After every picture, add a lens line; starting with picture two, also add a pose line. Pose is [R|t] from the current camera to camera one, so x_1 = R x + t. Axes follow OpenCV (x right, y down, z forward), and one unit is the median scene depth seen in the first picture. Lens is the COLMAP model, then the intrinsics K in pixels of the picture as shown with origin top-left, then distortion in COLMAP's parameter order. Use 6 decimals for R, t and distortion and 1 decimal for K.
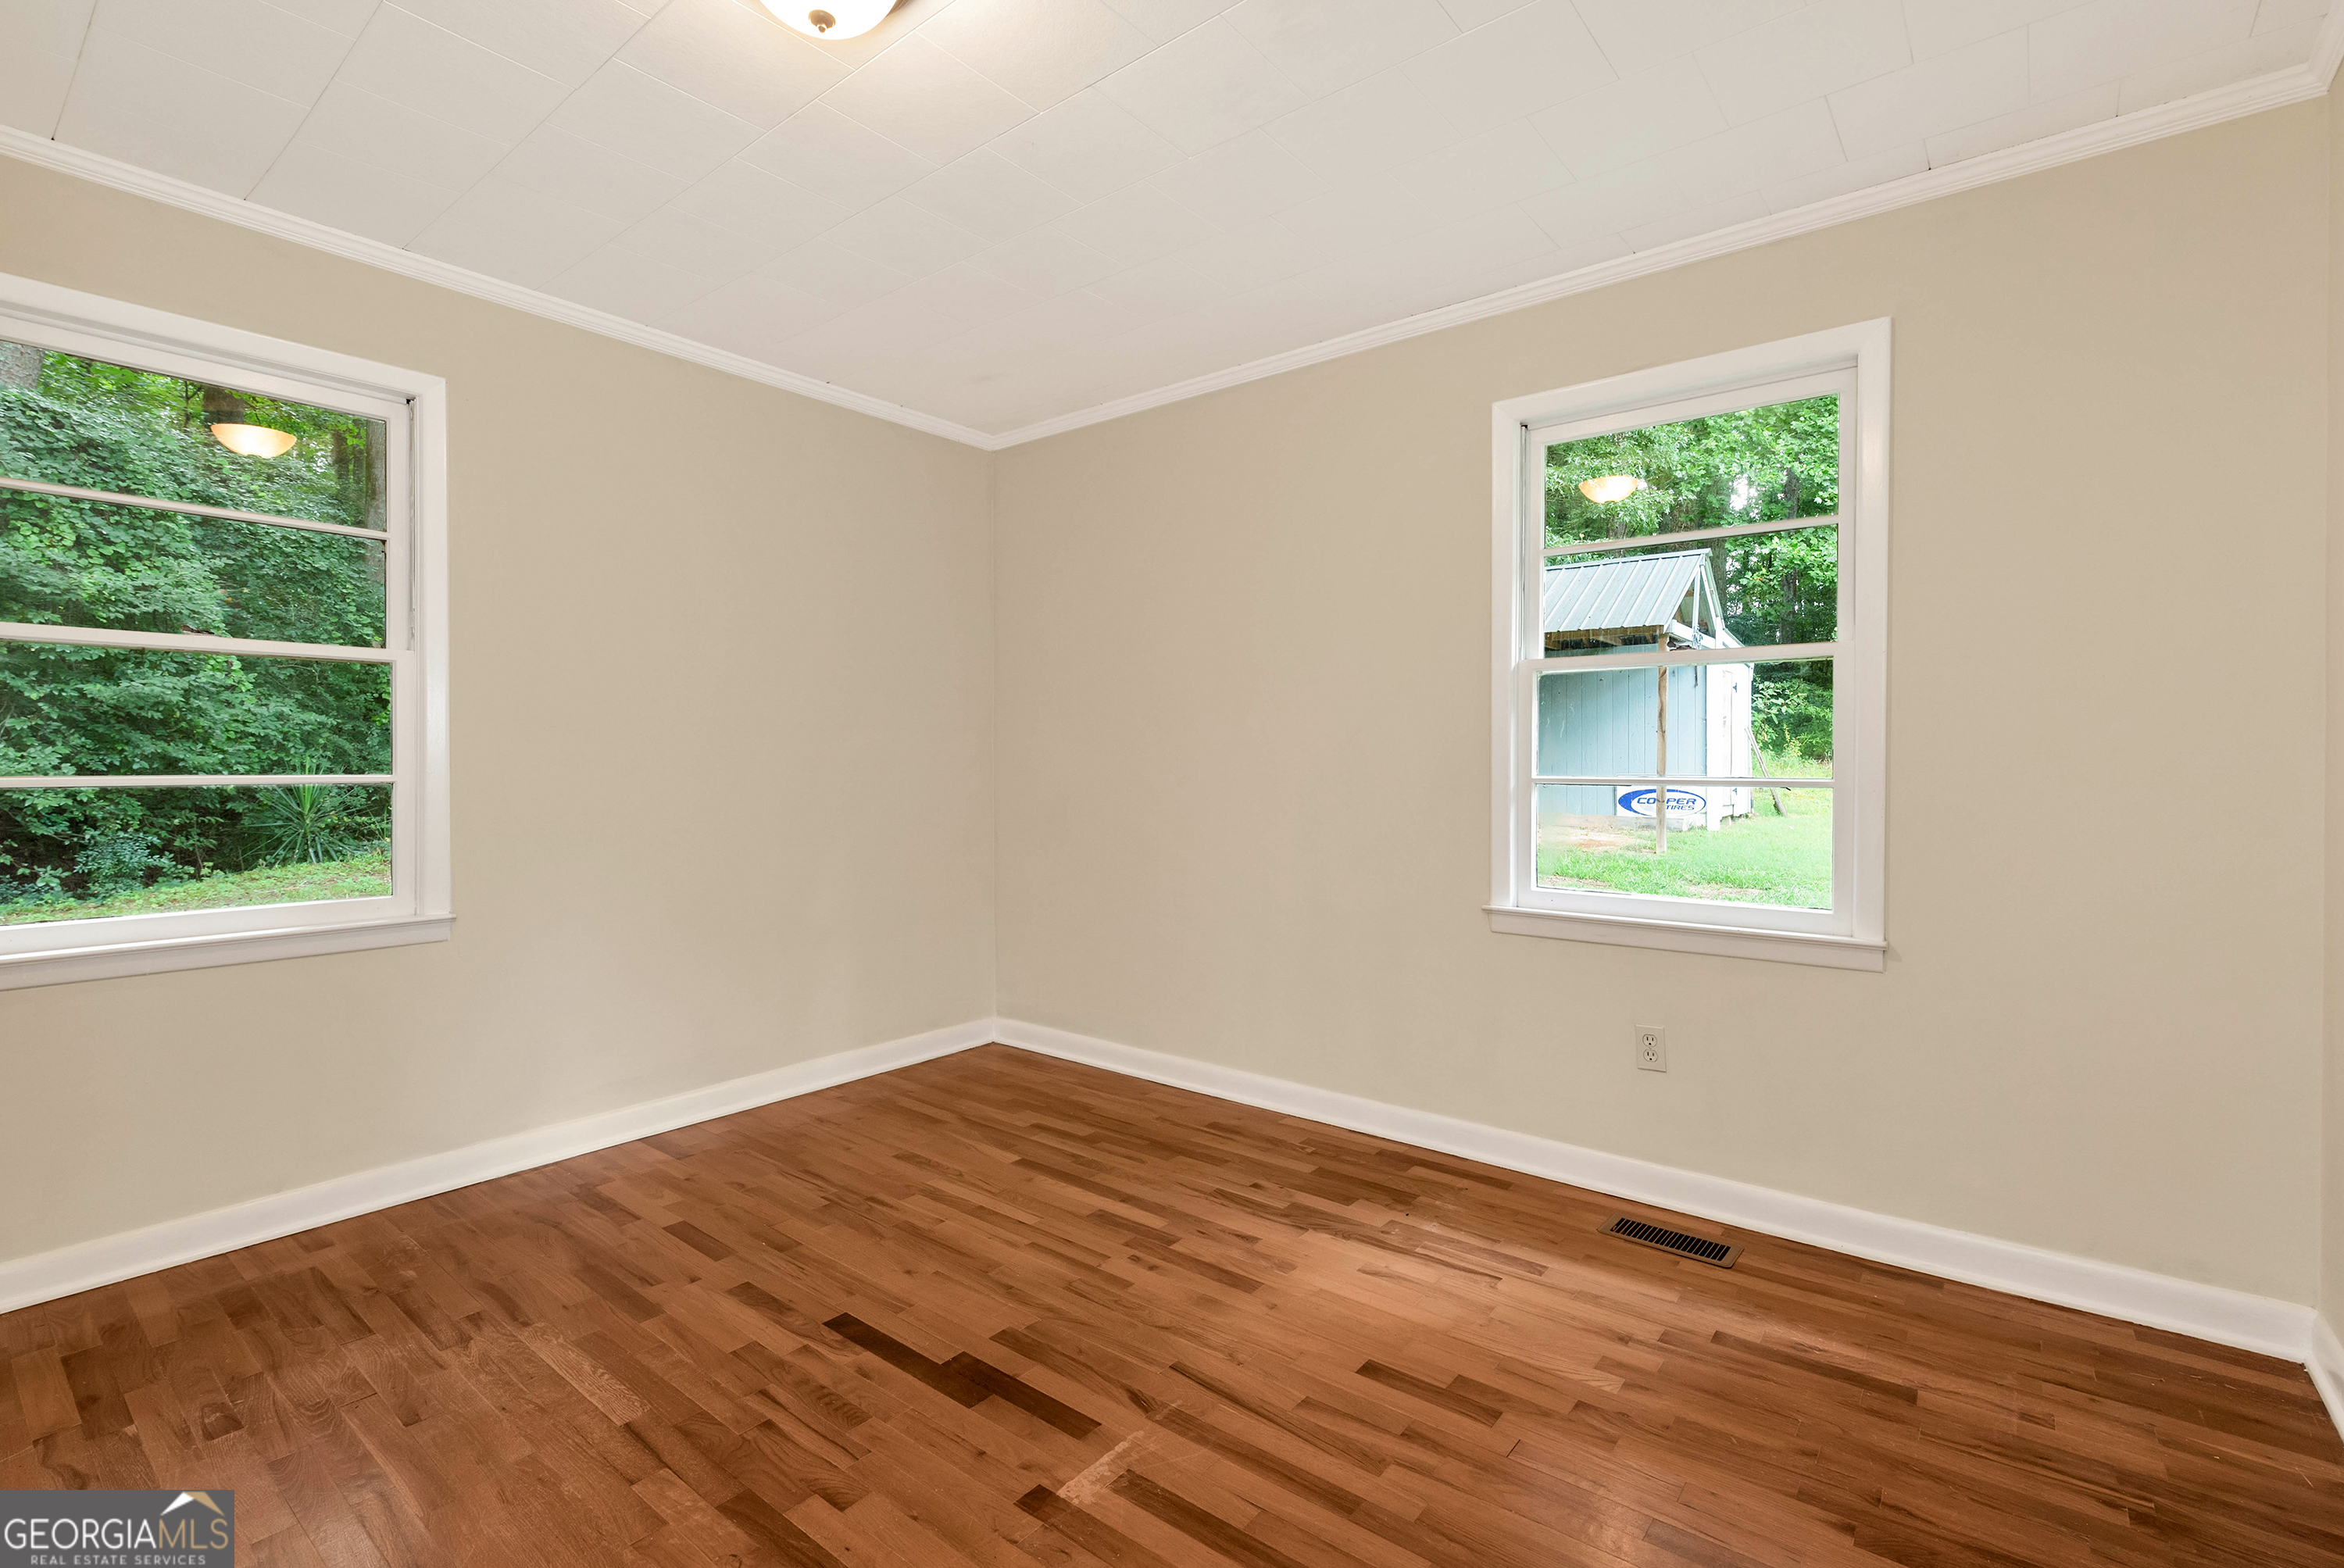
lens RADIAL K [[1057.7, 0, 1172.0], [0, 1057.7, 784.0], [0, 0, 1]] dist [0.000373, 0.000190]
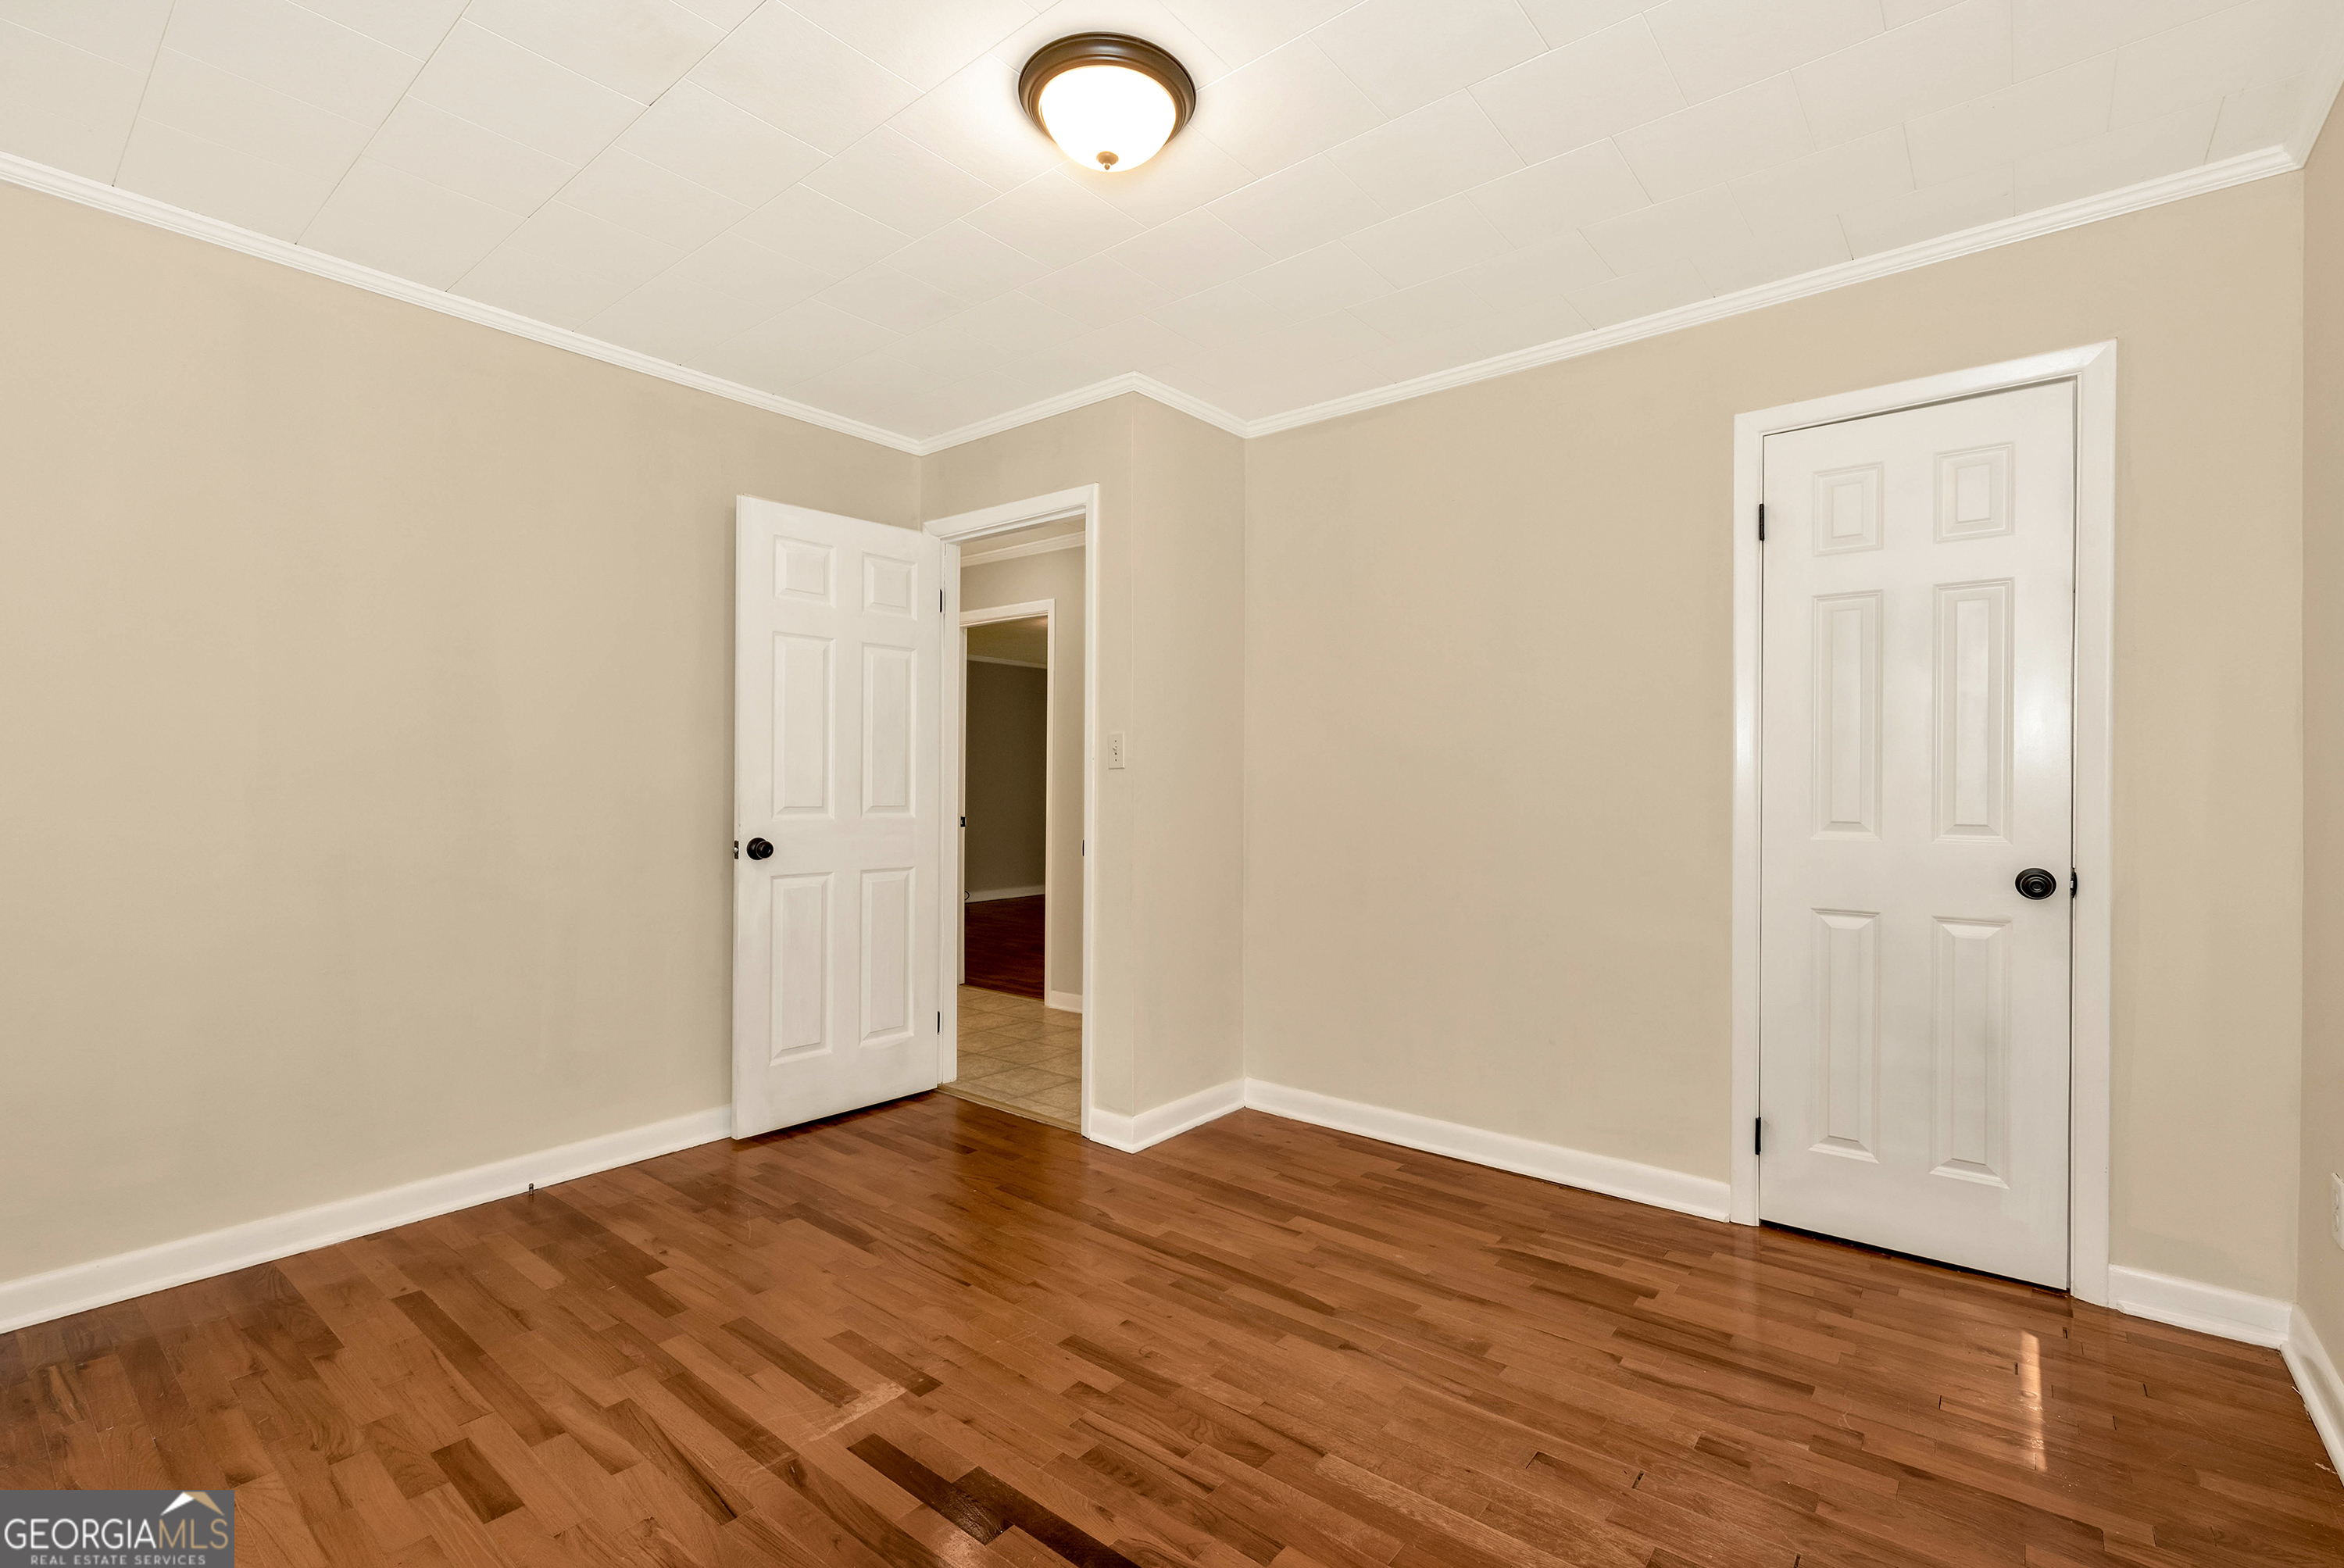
lens RADIAL K [[1057.7, 0, 1172.0], [0, 1057.7, 784.0], [0, 0, 1]] dist [0.000373, 0.000190]
pose [[-0.999928, -0.004703, 0.011016, -0.390766], [-0.004620, 0.999961, 0.007561, -0.032664], [-0.011051, 0.007509, -0.999911, 2.037179]]
